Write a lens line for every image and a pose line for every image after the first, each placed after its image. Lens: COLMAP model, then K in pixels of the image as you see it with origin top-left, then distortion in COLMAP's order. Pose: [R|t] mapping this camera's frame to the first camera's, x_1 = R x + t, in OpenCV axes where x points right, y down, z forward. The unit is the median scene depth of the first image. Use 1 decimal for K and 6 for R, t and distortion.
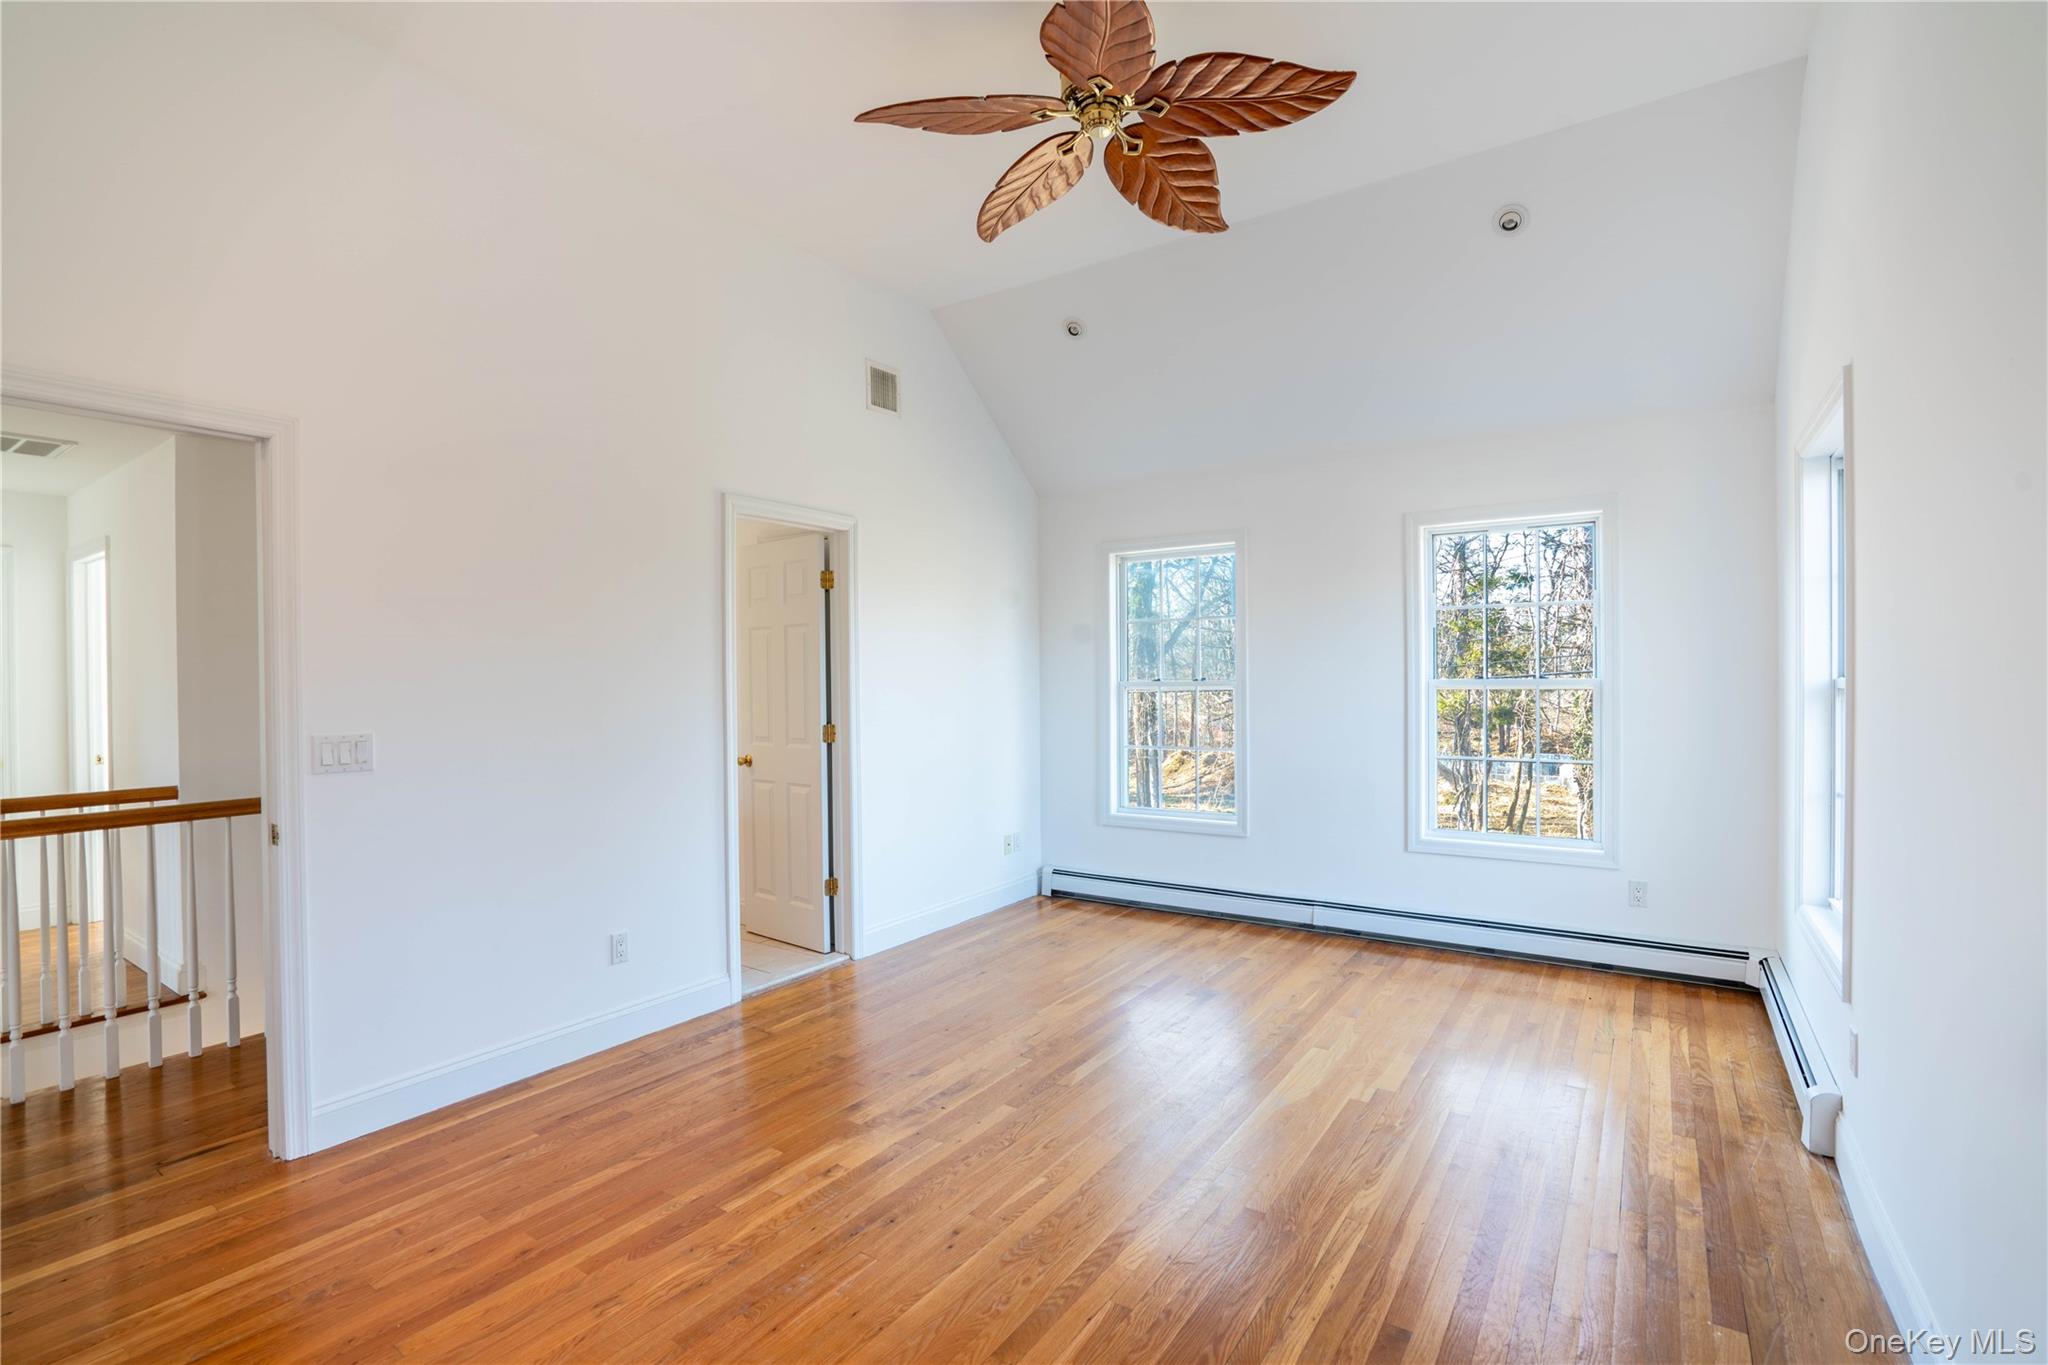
lens RADIAL K [[940.8, 0, 1044.3], [0, 940.8, 692.9], [0, 0, 1]] dist [-0.022487, 0.001643]
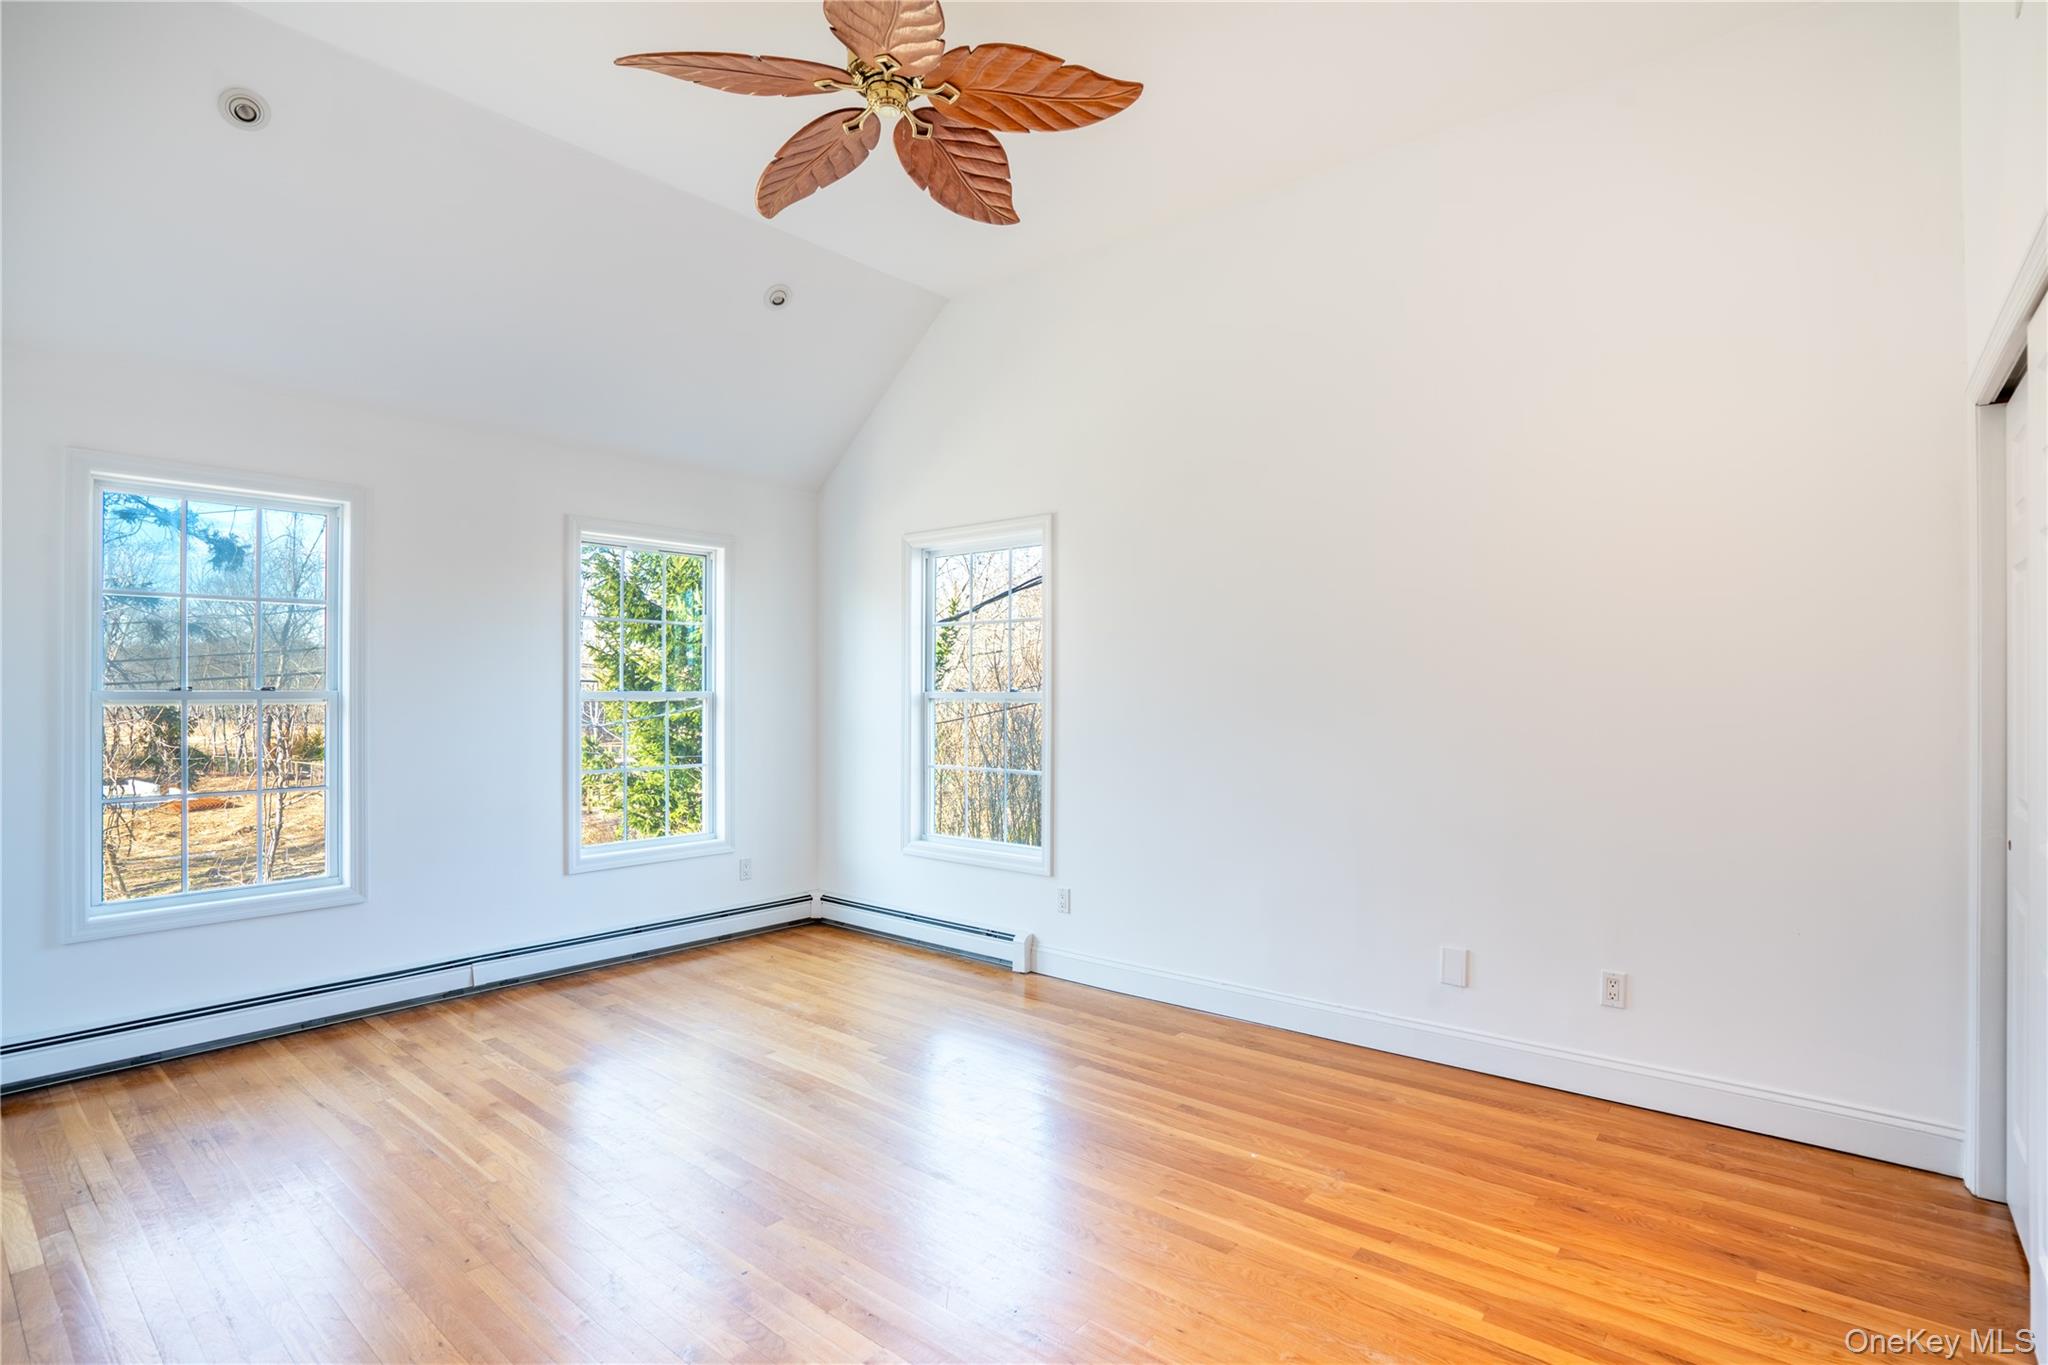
lens RADIAL K [[940.8, 0, 1043.3], [0, 940.8, 689.5], [0, 0, 1]] dist [-0.022487, 0.001643]
pose [[0.119314, 0.017201, 0.992708, -0.506145], [0.007136, 0.999809, -0.018182, 0.004026], [-0.992831, 0.009253, 0.119168, 0.428668]]
